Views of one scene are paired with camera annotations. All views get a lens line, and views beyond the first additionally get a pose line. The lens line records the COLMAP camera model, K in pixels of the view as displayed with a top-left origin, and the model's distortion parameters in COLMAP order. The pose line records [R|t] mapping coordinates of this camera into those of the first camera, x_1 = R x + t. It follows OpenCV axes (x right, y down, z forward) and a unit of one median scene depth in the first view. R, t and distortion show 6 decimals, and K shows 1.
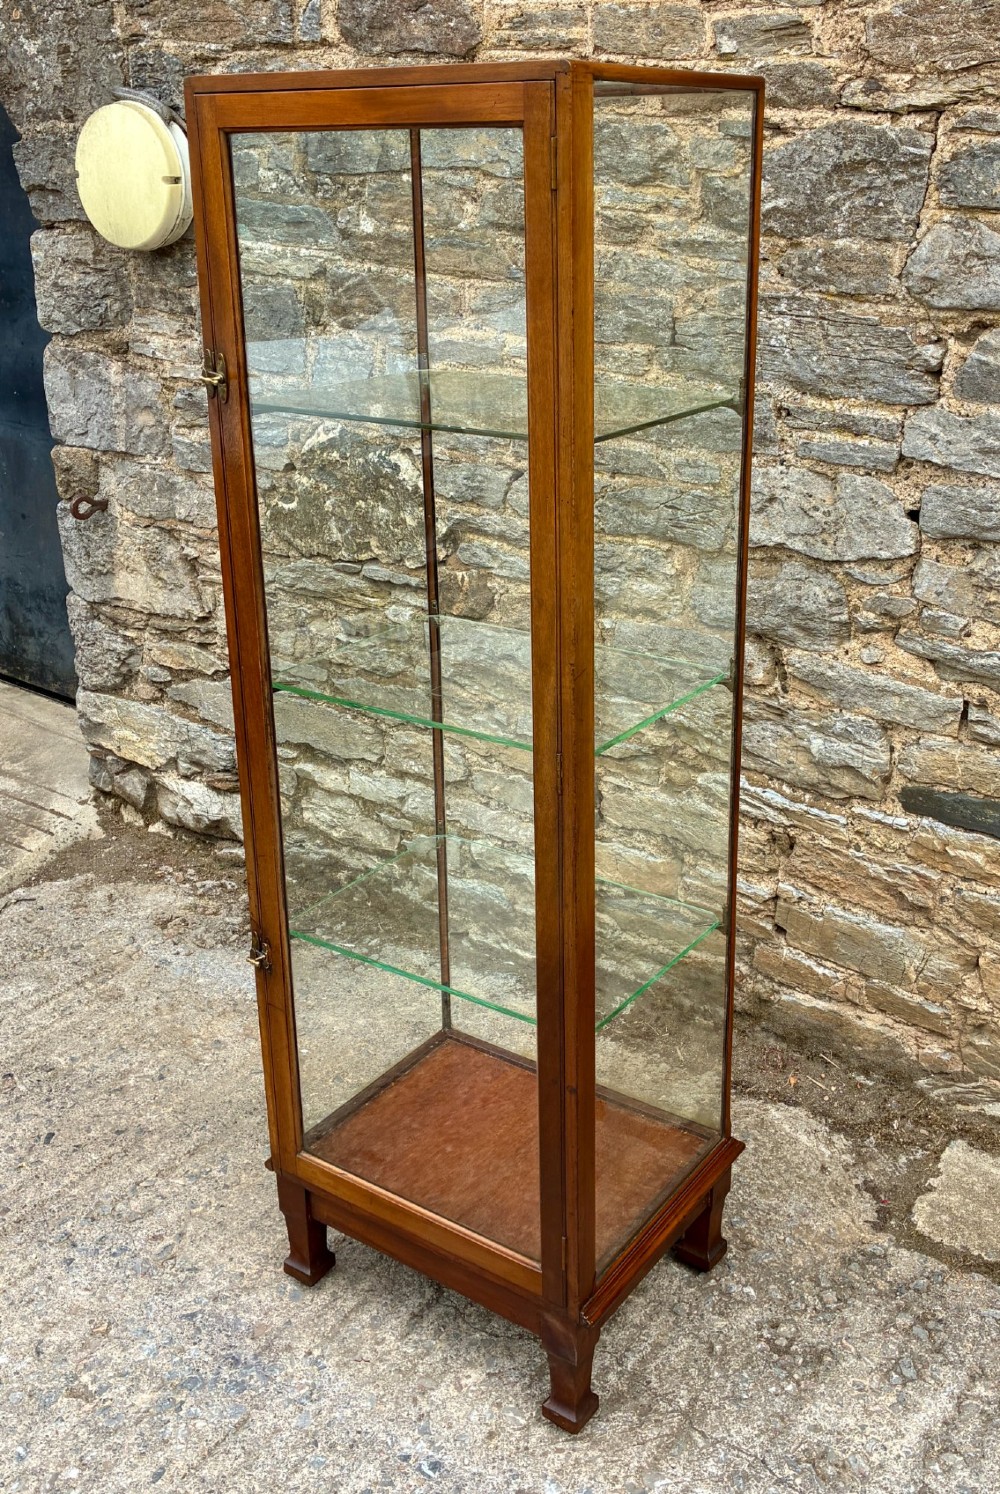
lens RADIAL K [[1497.7, 0, 526.5], [0, 1497.7, 663.7], [0, 0, 1]] dist [0.039137, 0.000000]
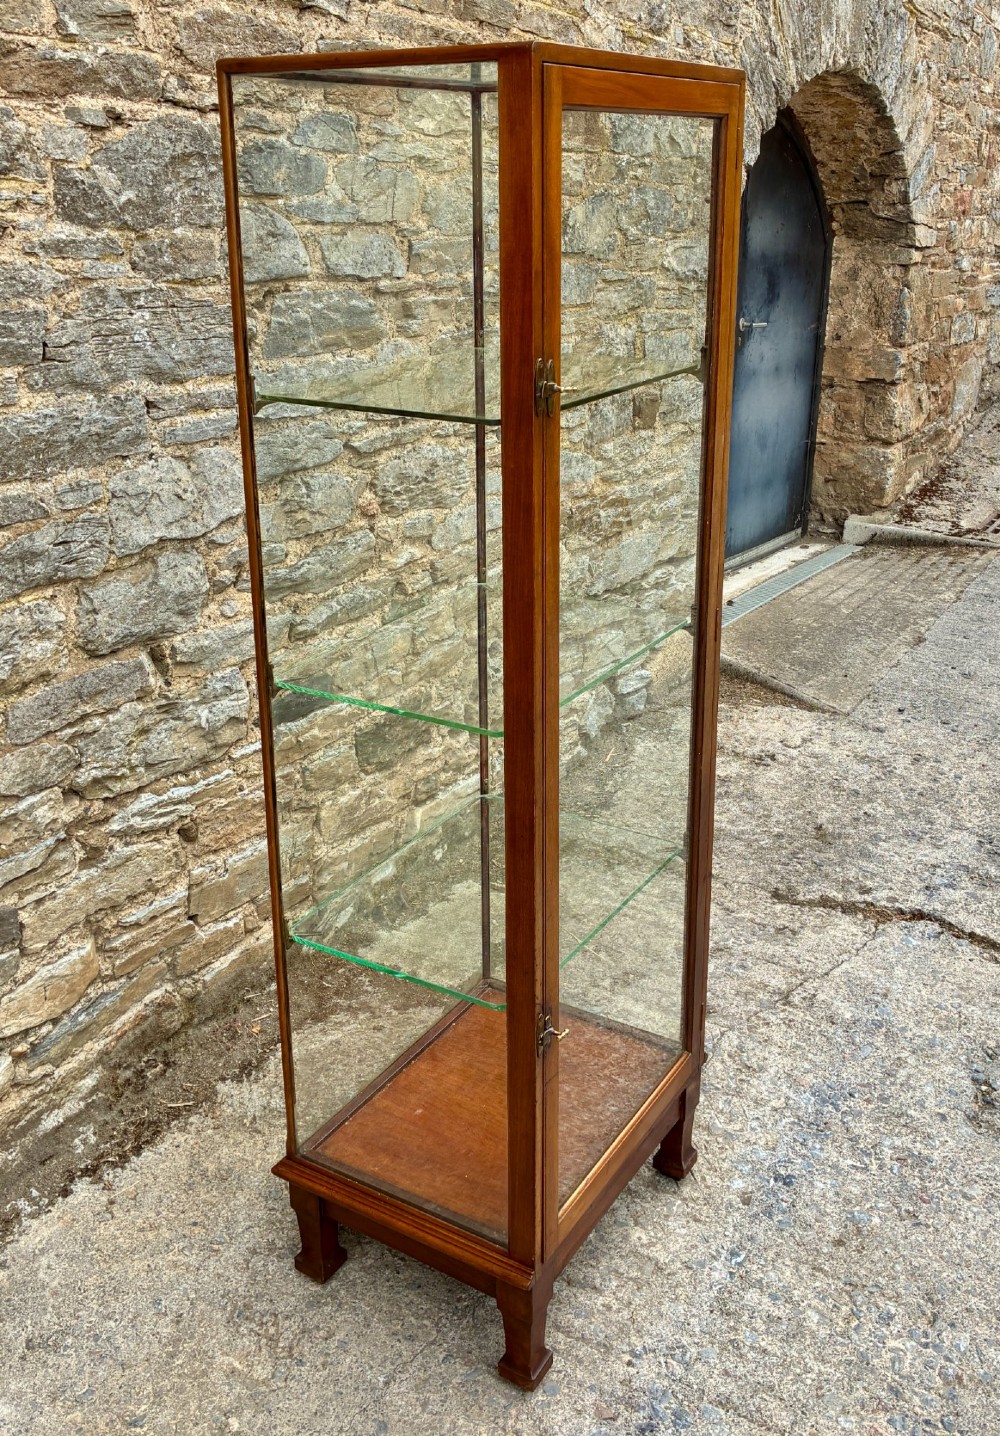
lens RADIAL K [[1434.5, 0, 535.3], [0, 1434.5, 625.7], [0, 0, 1]] dist [0.031723, 0.000000]
pose [[-0.086782, -0.299963, 0.949995, -0.778581], [0.321501, 0.894138, 0.311695, -0.246985], [-0.942924, 0.332474, 0.018844, 0.775559]]
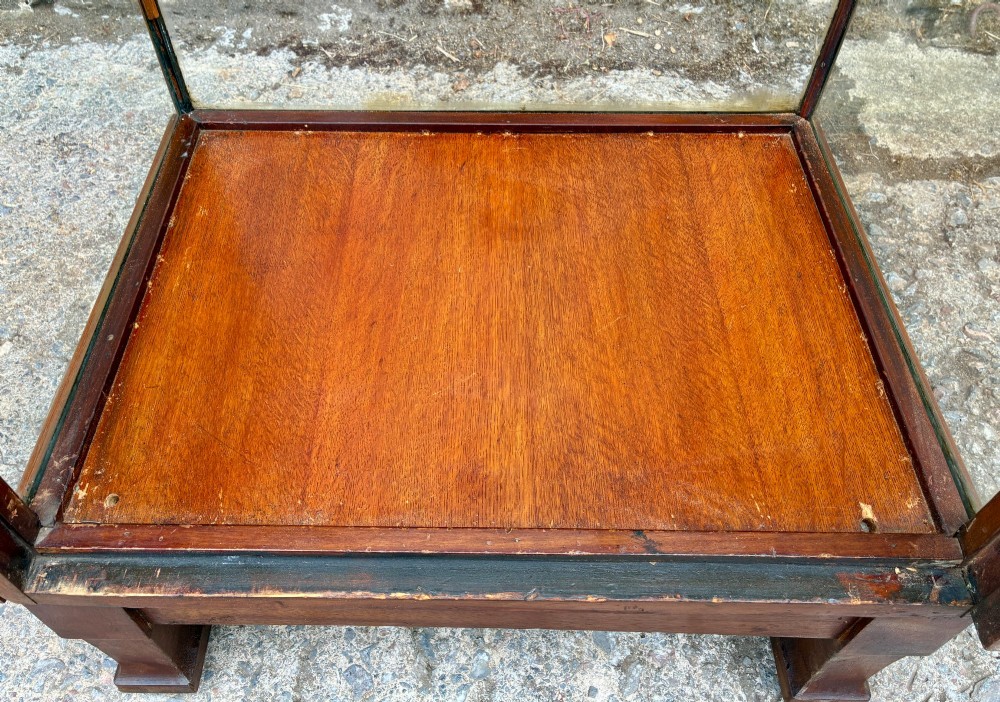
lens RADIAL K [[796.5, 0, 472.8], [0, 796.5, 336.6], [0, 0, 1]] dist [0.021935, -0.015414]
pose [[0.825056, -0.430810, 0.365631, -0.105633], [0.171183, 0.807237, 0.564859, 0.172920], [-0.538497, -0.403450, 0.739763, 0.741425]]
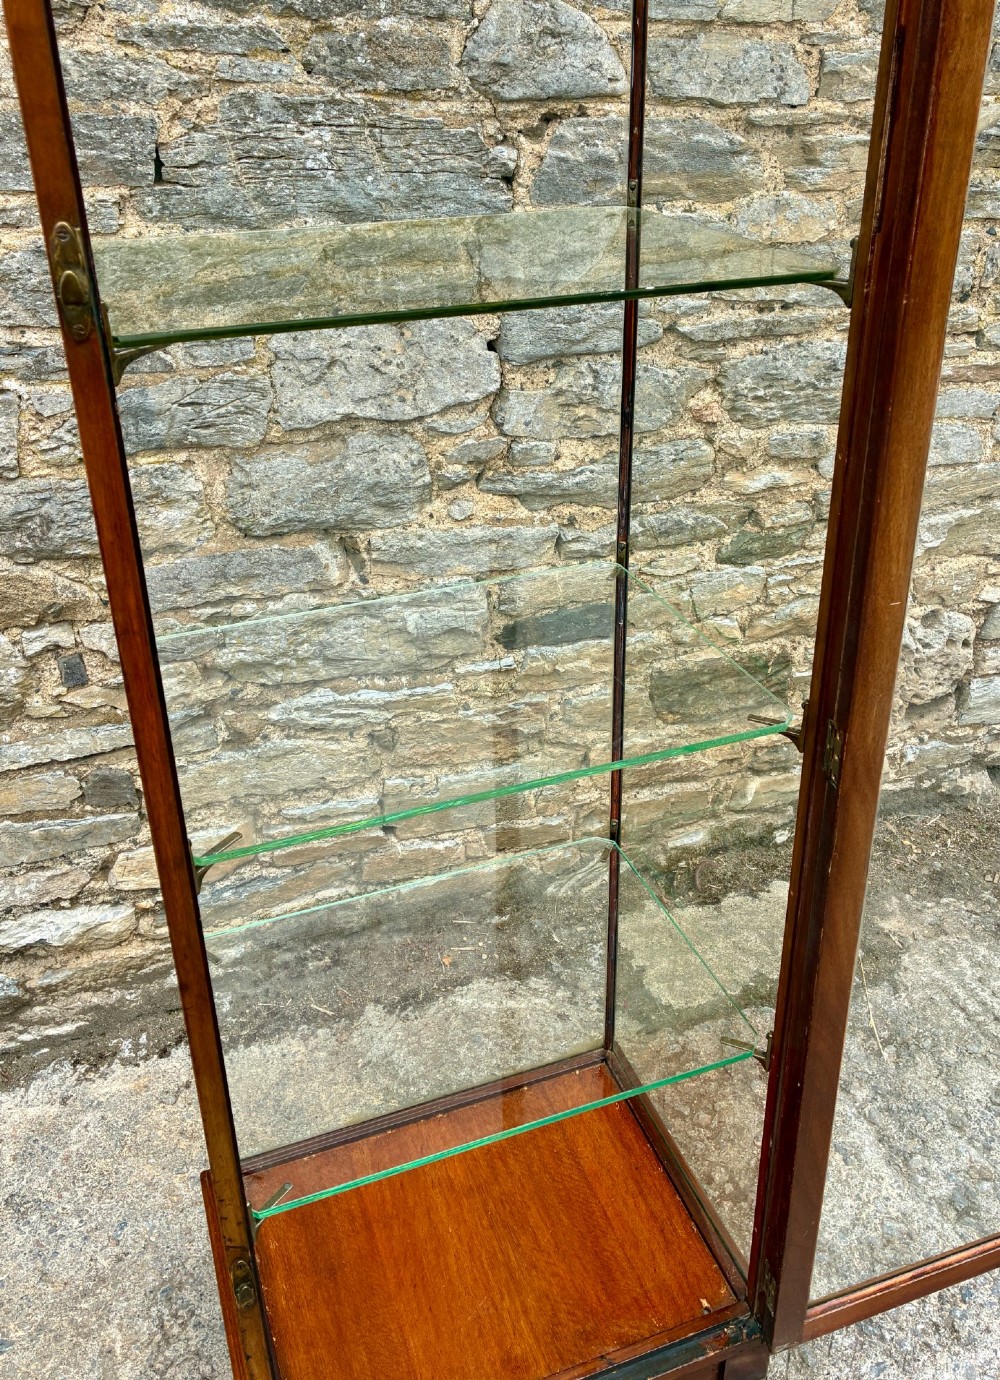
lens RADIAL K [[1187.3, 0, 508.1], [0, 1187.3, 616.3], [0, 0, 1]] dist [0.050562, -0.064240]
pose [[0.563652, -0.361171, 0.742867, -0.316938], [0.272500, 0.930299, 0.245537, -0.115167], [-0.779769, 0.064034, 0.622784, 0.528433]]
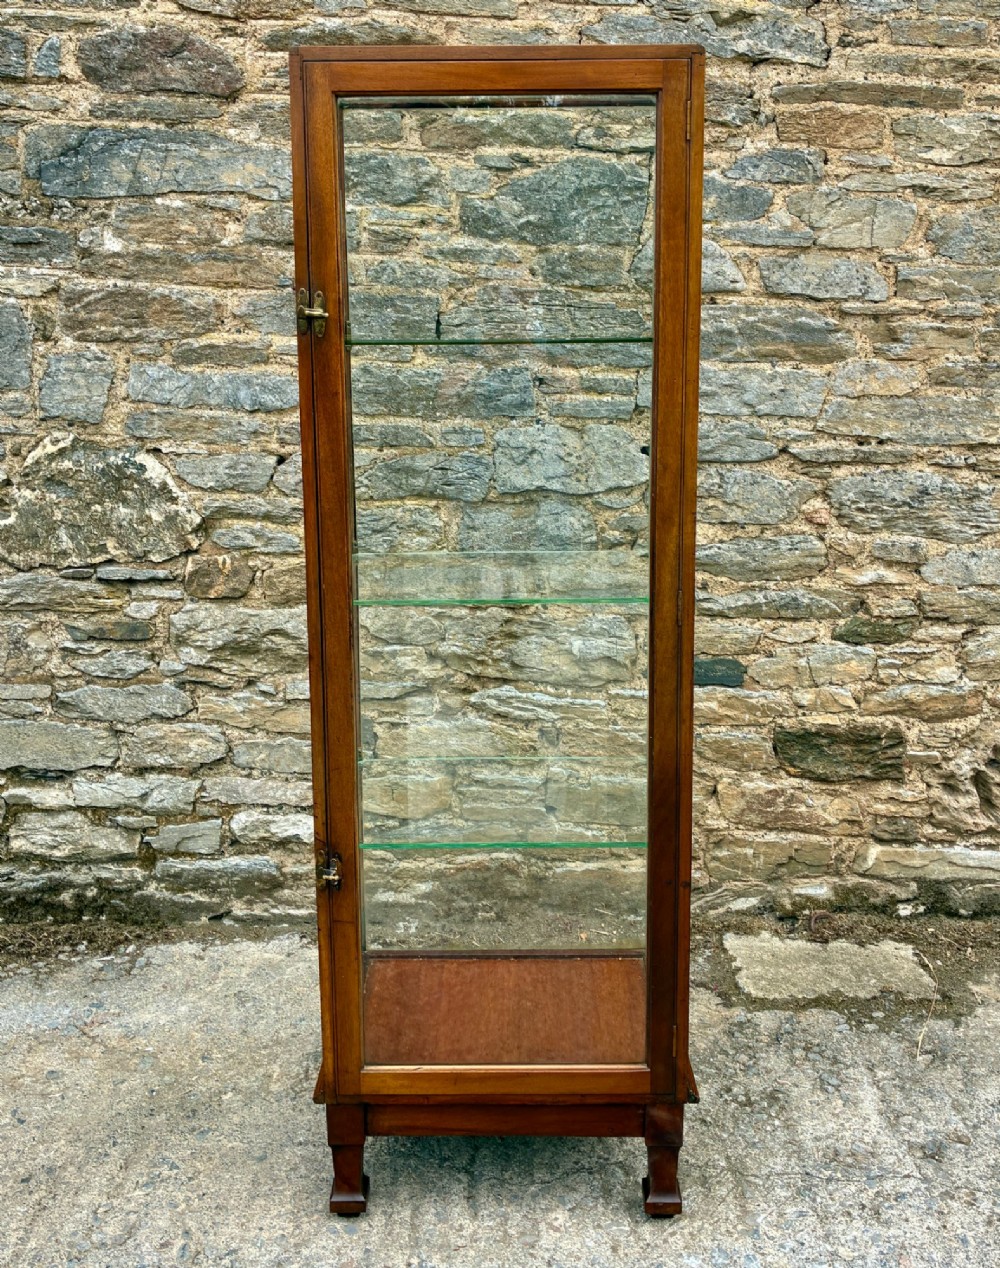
lens RADIAL K [[1330.6, 0, 487.8], [0, 1330.6, 542.0], [0, 0, 1]] dist [0.033758, 0.000000]
pose [[0.826520, -0.095367, 0.554770, -0.491928], [0.178249, 0.979169, -0.097240, 0.066469], [-0.533939, 0.179258, 0.826302, 0.115629]]
